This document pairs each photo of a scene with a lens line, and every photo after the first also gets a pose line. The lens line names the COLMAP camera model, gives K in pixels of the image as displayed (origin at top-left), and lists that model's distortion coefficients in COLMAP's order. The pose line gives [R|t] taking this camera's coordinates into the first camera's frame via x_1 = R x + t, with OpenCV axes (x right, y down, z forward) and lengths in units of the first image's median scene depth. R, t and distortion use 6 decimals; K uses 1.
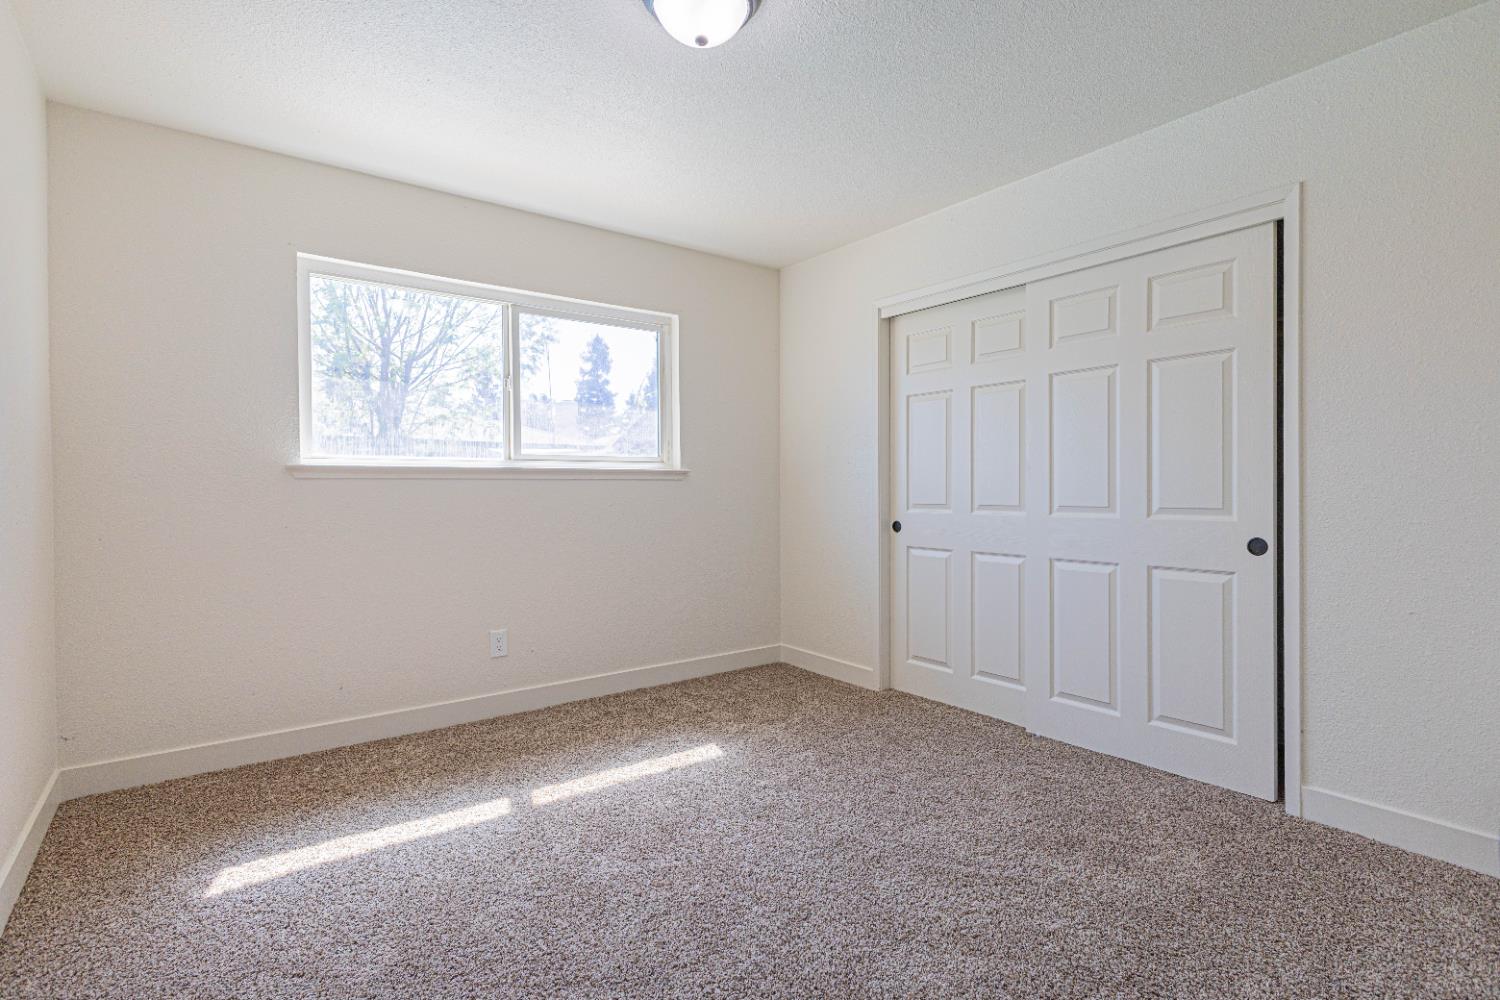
lens RADIAL K [[715.0, 0, 747.6], [0, 715.0, 480.6], [0, 0, 1]] dist [-0.002076, -0.000335]
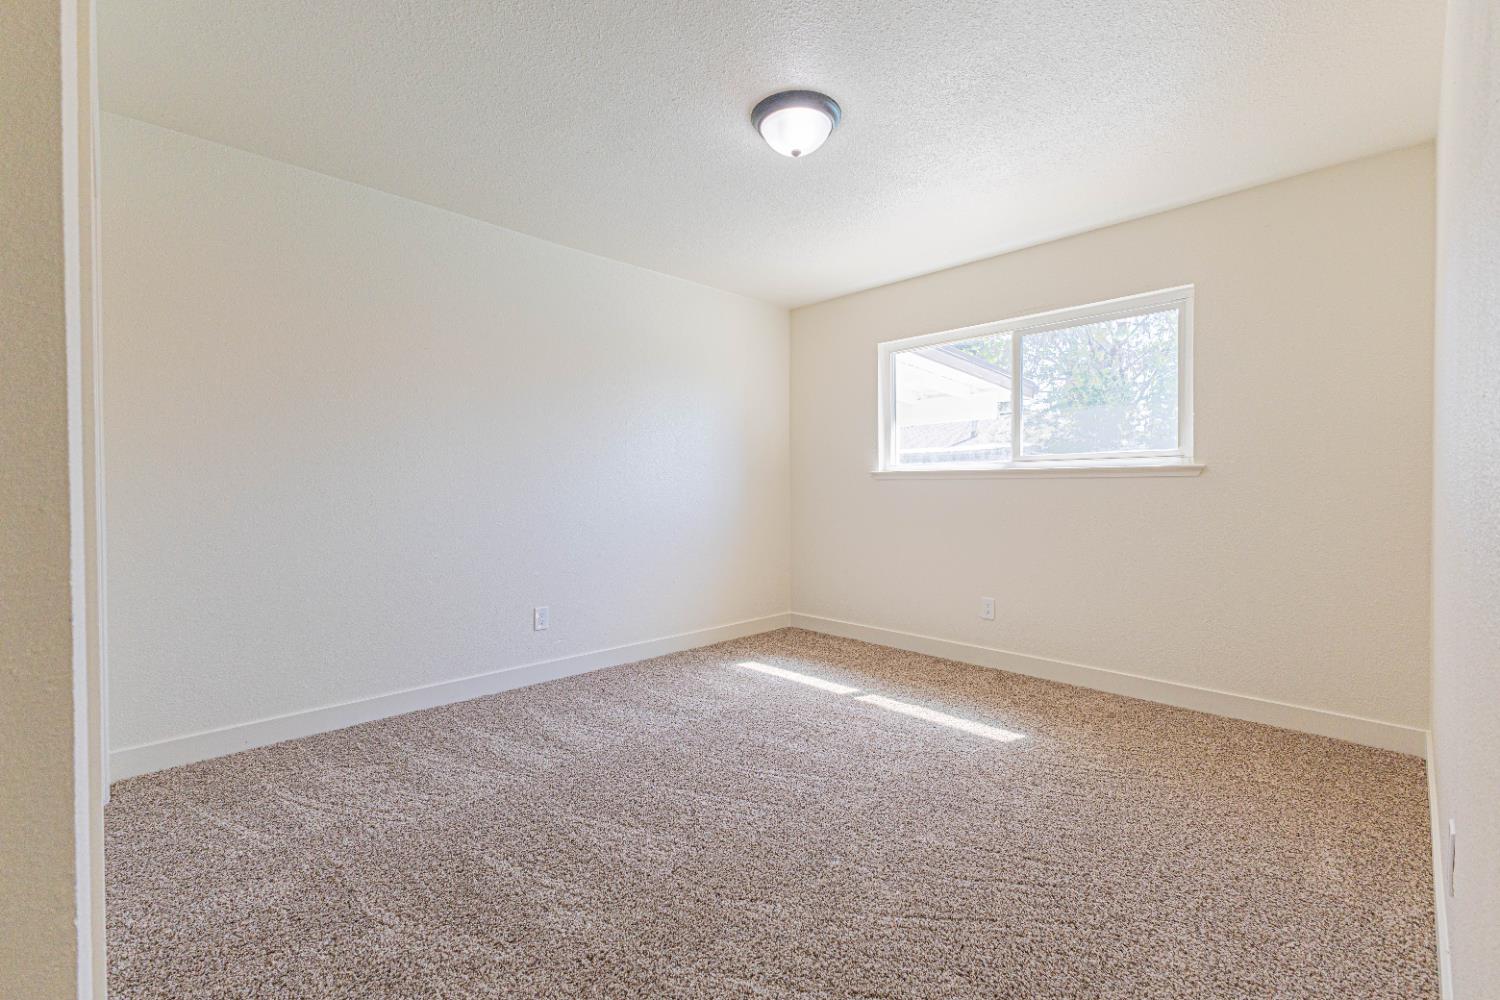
lens RADIAL K [[643.4, 0, 753.4], [0, 643.4, 494.8], [0, 0, 1]] dist [0.020208, -0.007599]
pose [[0.148827, 0.009893, -0.988814, 0.821912], [0.006591, 0.999918, 0.010996, 0.012407], [0.988841, -0.008154, 0.148750, 0.491080]]
